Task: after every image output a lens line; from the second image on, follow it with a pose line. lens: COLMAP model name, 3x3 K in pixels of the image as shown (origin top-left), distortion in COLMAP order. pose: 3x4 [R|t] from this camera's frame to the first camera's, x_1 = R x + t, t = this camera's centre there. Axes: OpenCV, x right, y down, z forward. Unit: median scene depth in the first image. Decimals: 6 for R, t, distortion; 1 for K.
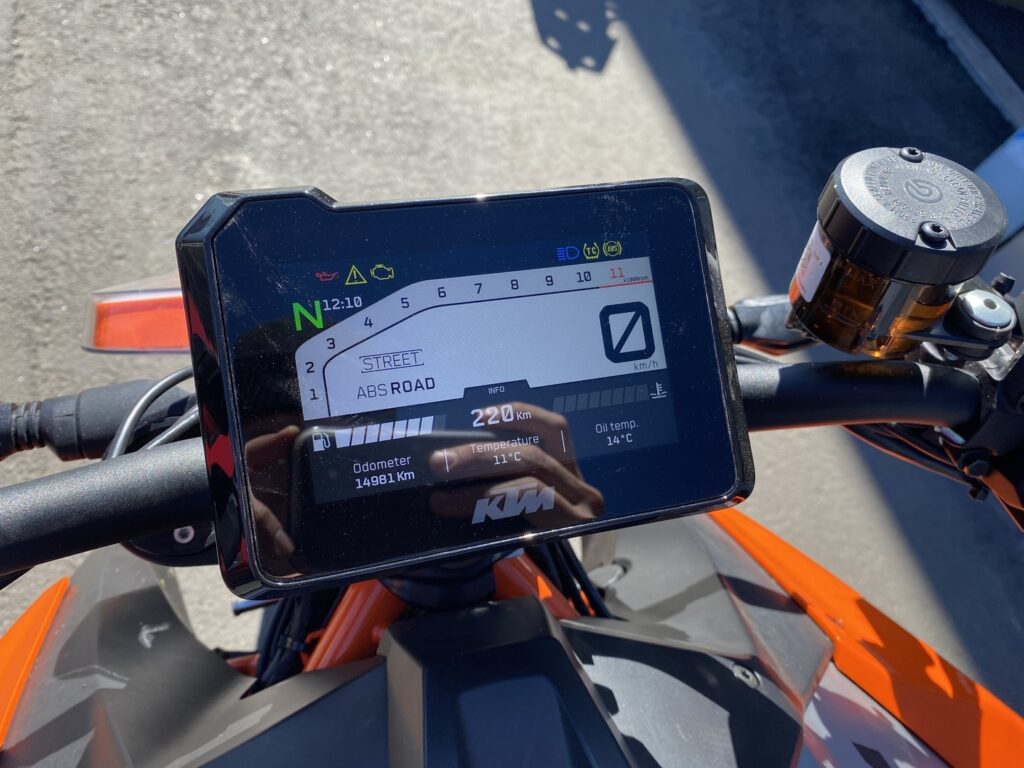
lens RADIAL K [[782.4, 0, 512.0], [0, 782.4, 384.0], [0, 0, 1]] dist [-0.006751, -0.005928]
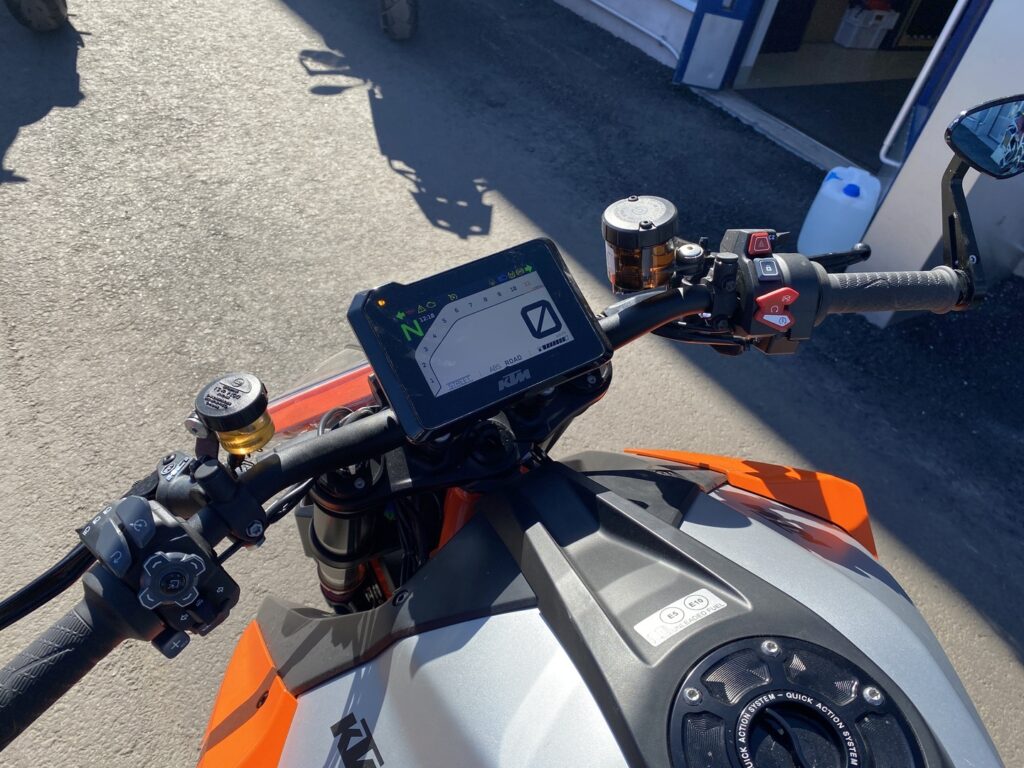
lens RADIAL K [[772.2, 0, 512.0], [0, 772.2, 384.0], [0, 0, 1]] dist [-0.001019, -0.004896]
pose [[0.948991, -0.305046, 0.079772, -0.025685], [0.314892, 0.929849, -0.190326, 0.081392], [-0.016118, 0.205737, 0.978475, -0.168451]]
